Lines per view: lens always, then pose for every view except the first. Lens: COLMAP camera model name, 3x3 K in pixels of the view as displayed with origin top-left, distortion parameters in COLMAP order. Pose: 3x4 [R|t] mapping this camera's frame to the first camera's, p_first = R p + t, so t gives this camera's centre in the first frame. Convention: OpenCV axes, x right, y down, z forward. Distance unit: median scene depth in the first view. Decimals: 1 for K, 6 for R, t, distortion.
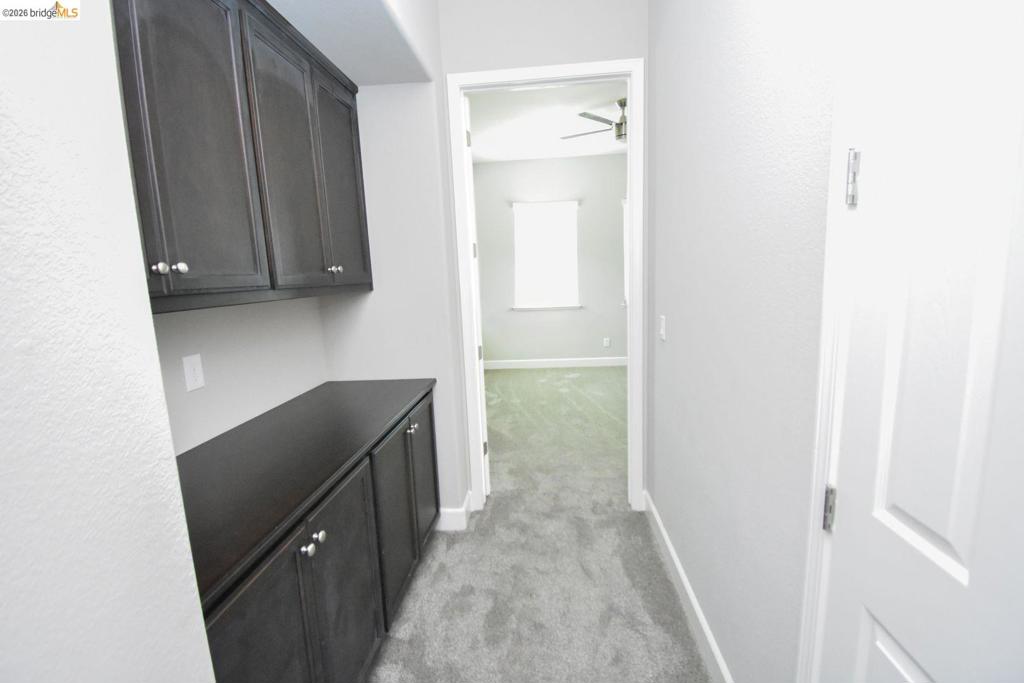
lens RADIAL K [[454.4, 0, 512.5], [0, 454.4, 340.8], [0, 0, 1]] dist [-0.015326, -0.000987]
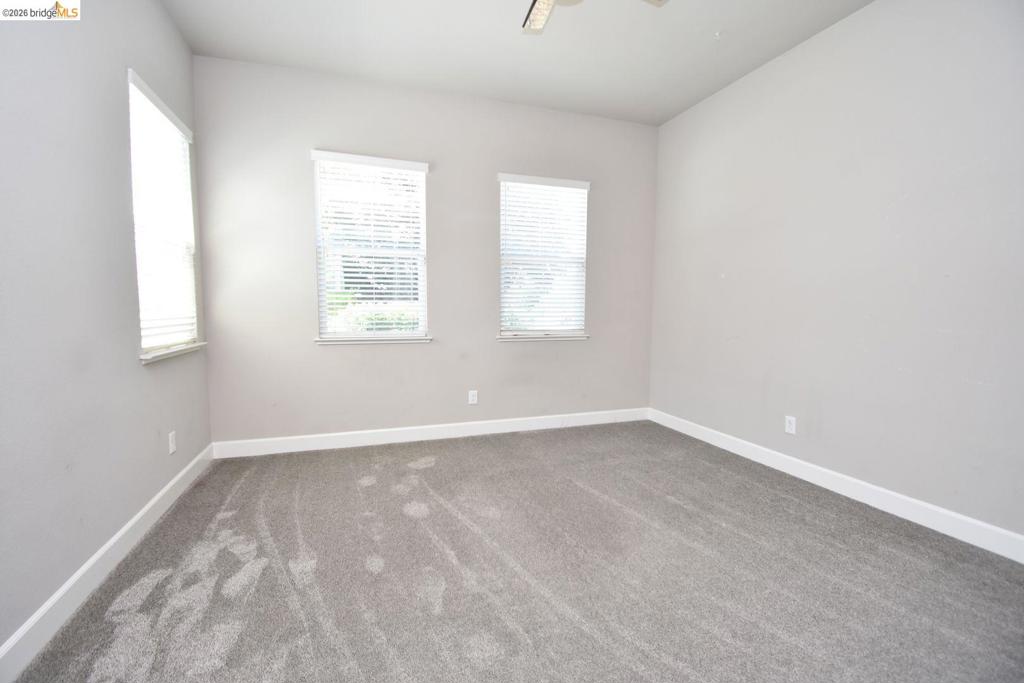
lens RADIAL K [[454.4, 0, 513.8], [0, 454.4, 340.0], [0, 0, 1]] dist [-0.015326, -0.000987]
pose [[0.918178, 0.011467, 0.396003, 0.016467], [0.023833, 0.996172, -0.084107, -0.027075], [-0.395452, 0.086663, 0.914389, 0.519455]]
